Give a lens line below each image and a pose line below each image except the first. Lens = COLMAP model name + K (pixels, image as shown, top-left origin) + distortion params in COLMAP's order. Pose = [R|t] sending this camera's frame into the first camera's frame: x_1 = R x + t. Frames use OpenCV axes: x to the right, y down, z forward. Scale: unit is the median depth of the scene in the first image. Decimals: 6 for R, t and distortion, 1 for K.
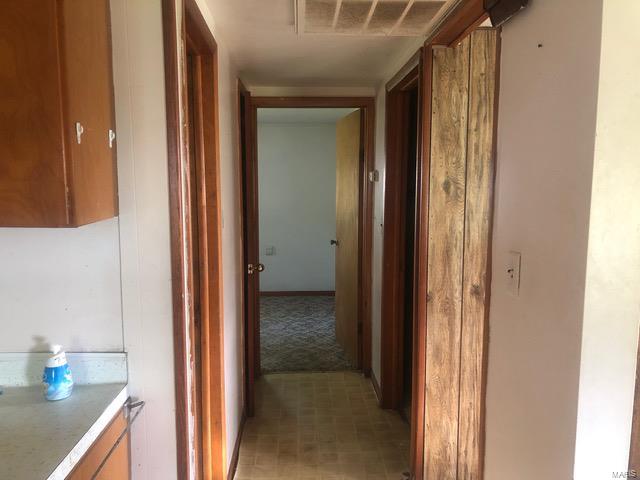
lens RADIAL K [[510.2, 0, 321.2], [0, 510.2, 242.3], [0, 0, 1]] dist [0.002802, -0.012122]
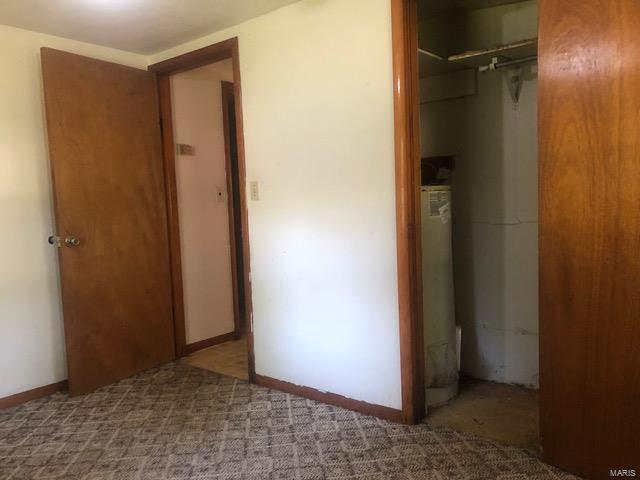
lens RADIAL K [[510.2, 0, 320.1], [0, 510.2, 239.9], [0, 0, 1]] dist [0.002802, -0.012122]
pose [[-0.743372, -0.026769, 0.668343, -0.660633], [0.113742, 0.979587, 0.165746, -0.080133], [-0.659137, 0.199230, -0.725152, 1.304882]]
